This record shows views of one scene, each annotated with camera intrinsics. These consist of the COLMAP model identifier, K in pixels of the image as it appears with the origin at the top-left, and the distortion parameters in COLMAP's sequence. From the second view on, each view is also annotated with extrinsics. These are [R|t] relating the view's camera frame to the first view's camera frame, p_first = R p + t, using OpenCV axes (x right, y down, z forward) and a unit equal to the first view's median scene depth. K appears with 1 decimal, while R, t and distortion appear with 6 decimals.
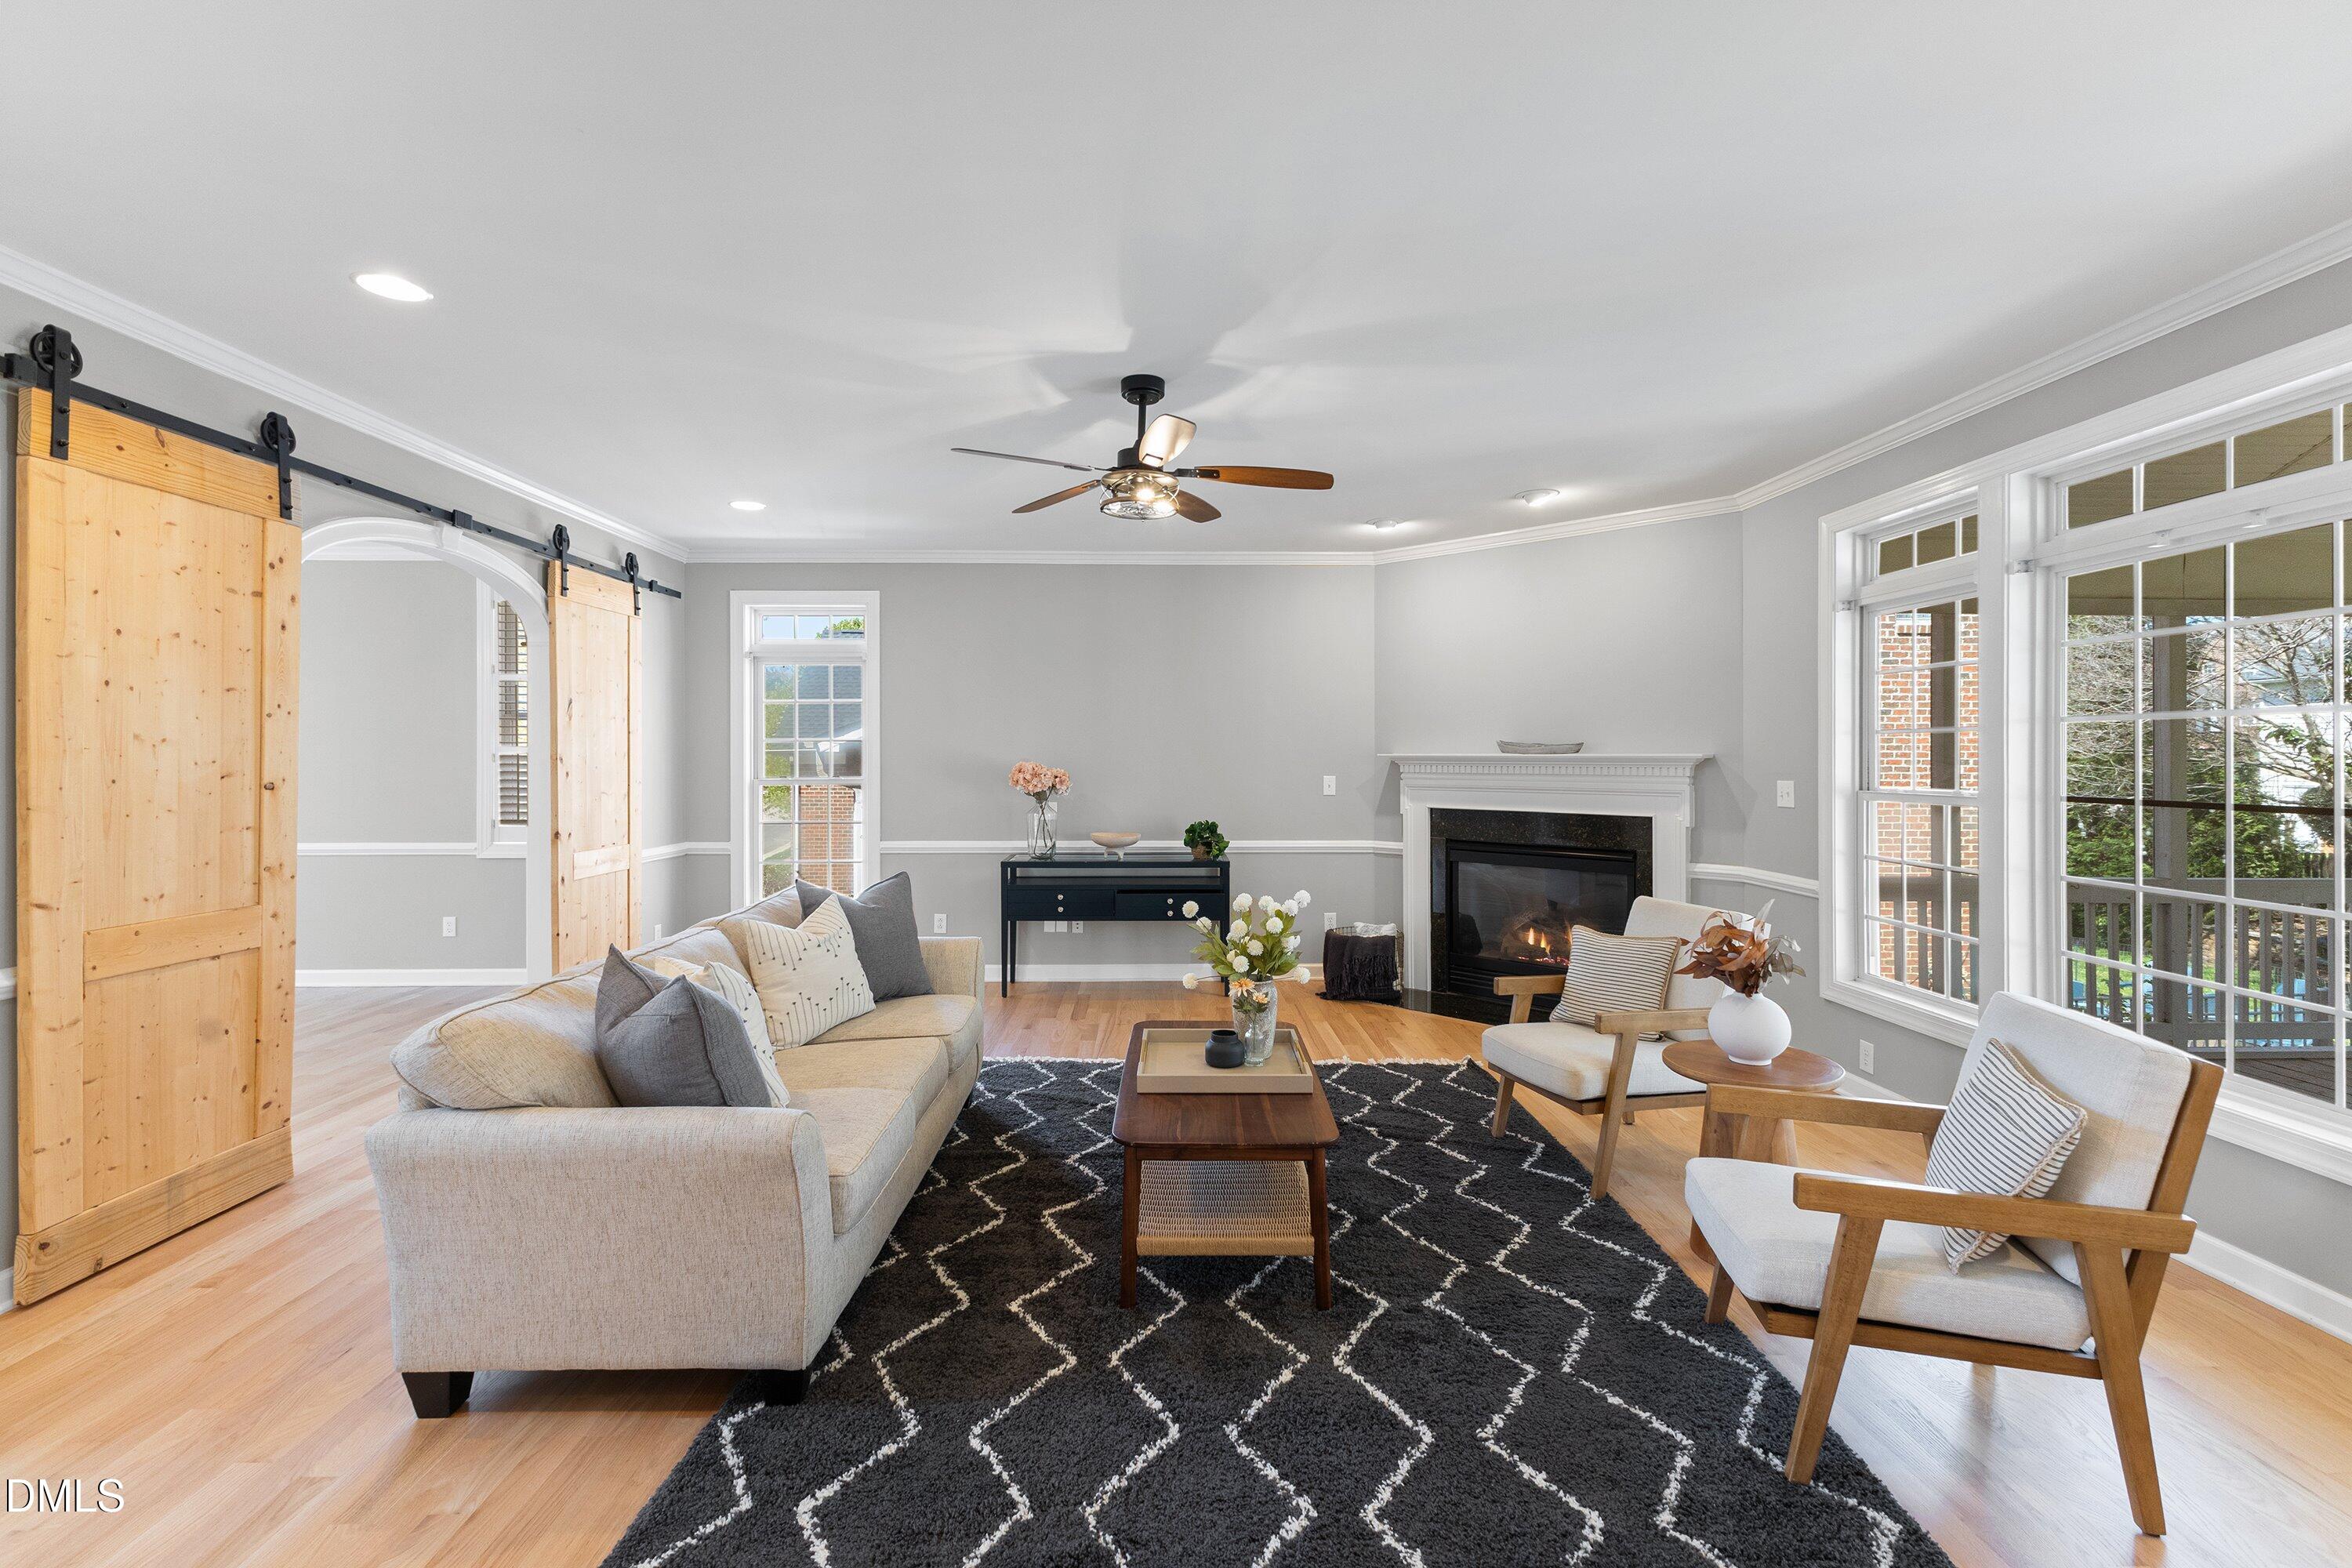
lens RADIAL K [[1018.0, 0, 1178.1], [0, 1018.0, 750.6], [0, 0, 1]] dist [0.020381, -0.009590]
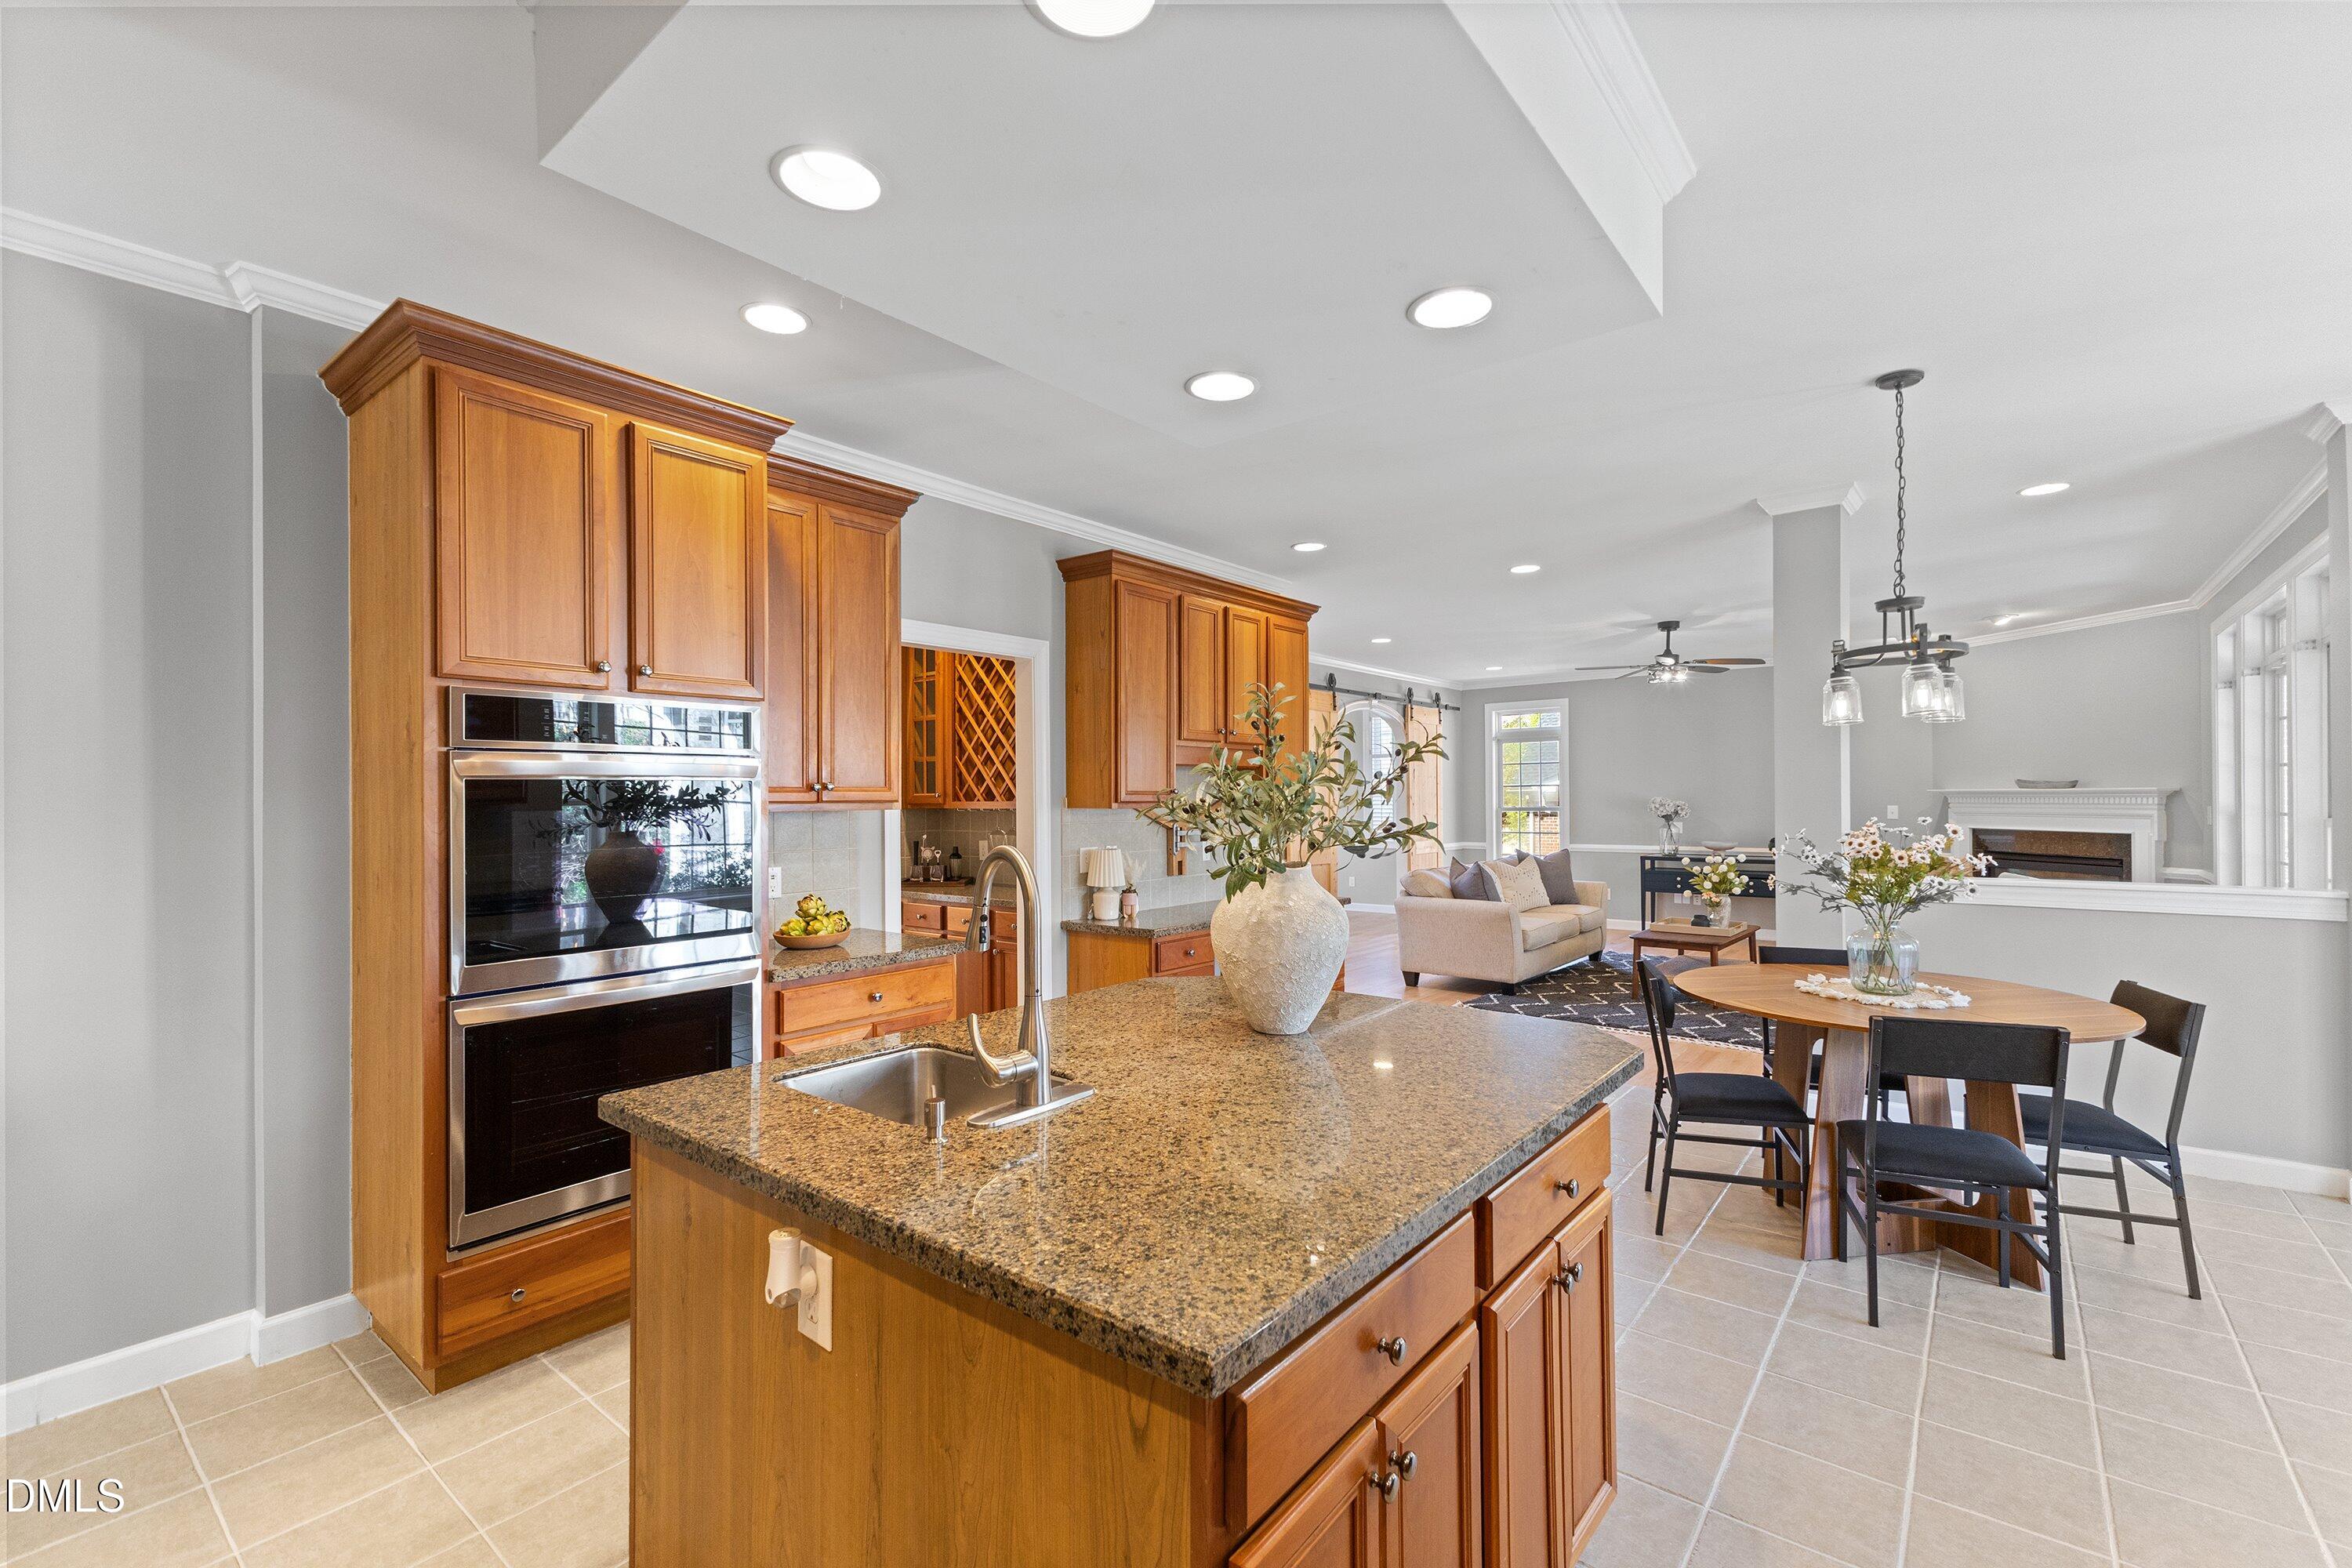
lens RADIAL K [[1020.9, 0, 1171.4], [0, 1020.9, 795.5], [0, 0, 1]] dist [0.007802, -0.000349]
pose [[0.761179, -0.007684, -0.648496, 0.572163], [0.011180, 0.999937, 0.001274, -0.003744], [0.648445, -0.008220, 0.761217, -1.356870]]
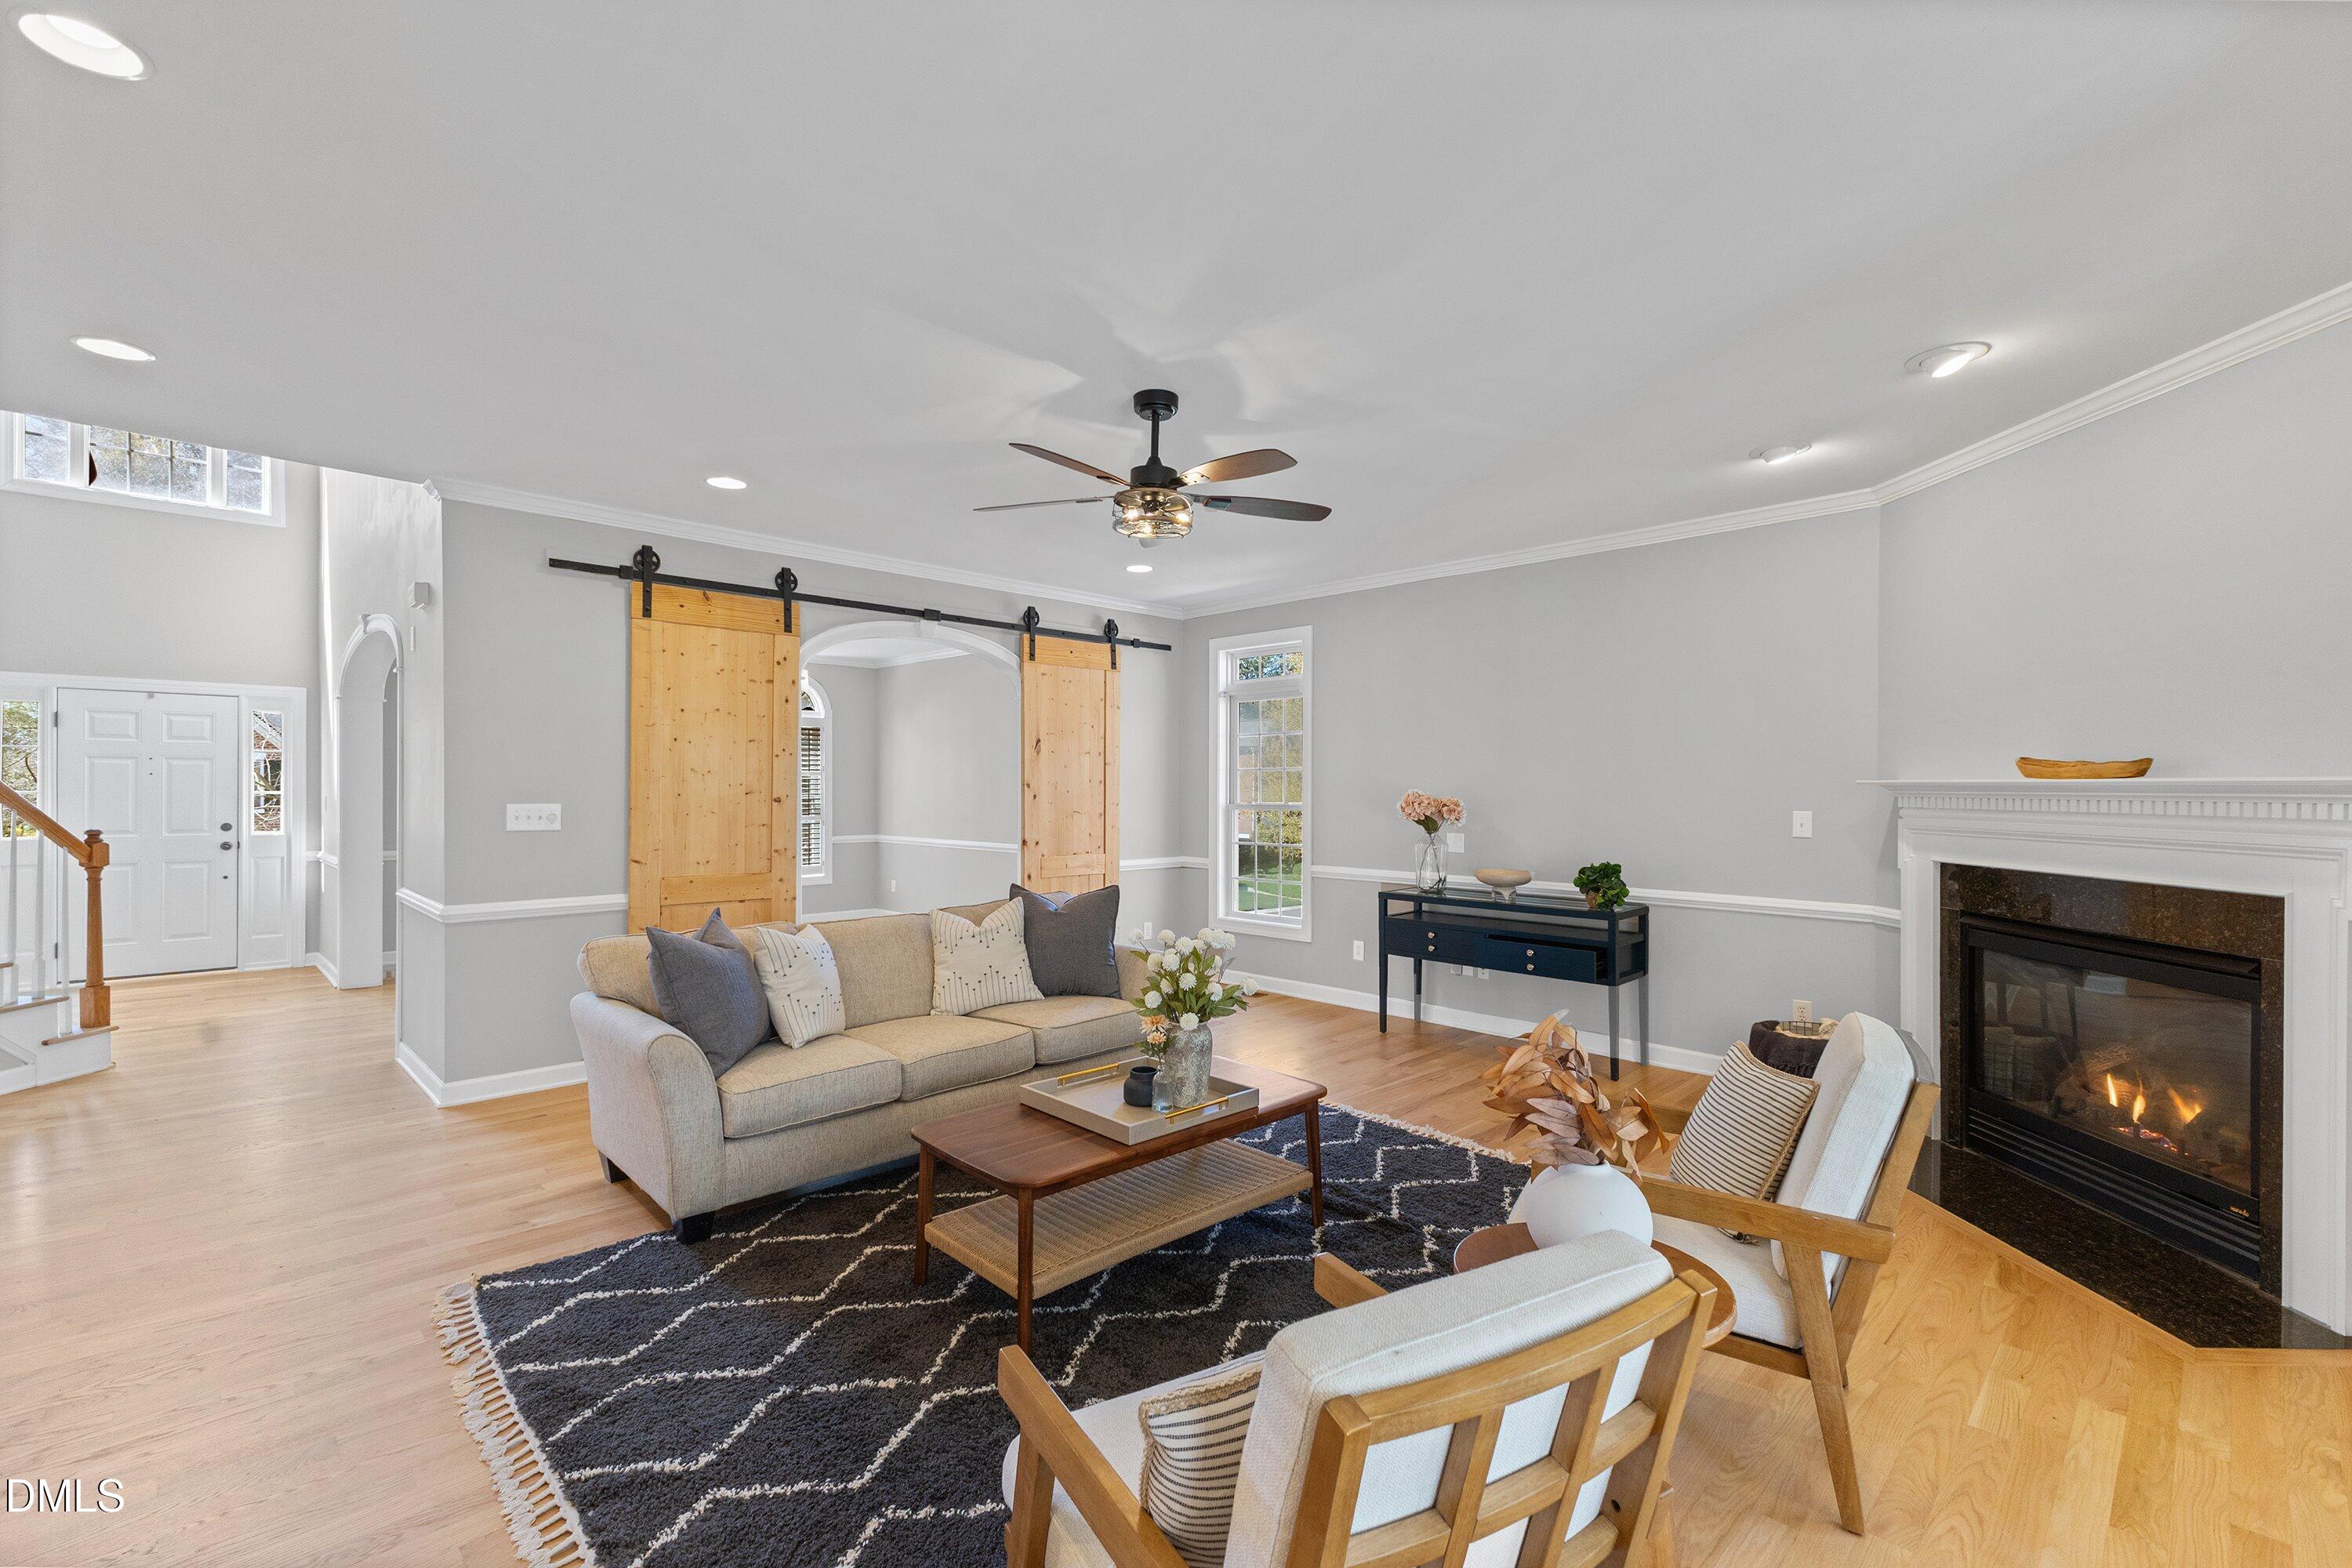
lens RADIAL K [[1021.9, 0, 1189.2], [0, 1021.9, 789.1], [0, 0, 1]] dist [0.004806, -0.000056]
pose [[0.690471, 0.003705, -0.723350, 0.692489], [0.001437, 0.999978, 0.006494, 0.008196], [0.723358, -0.005523, 0.690451, 0.341958]]
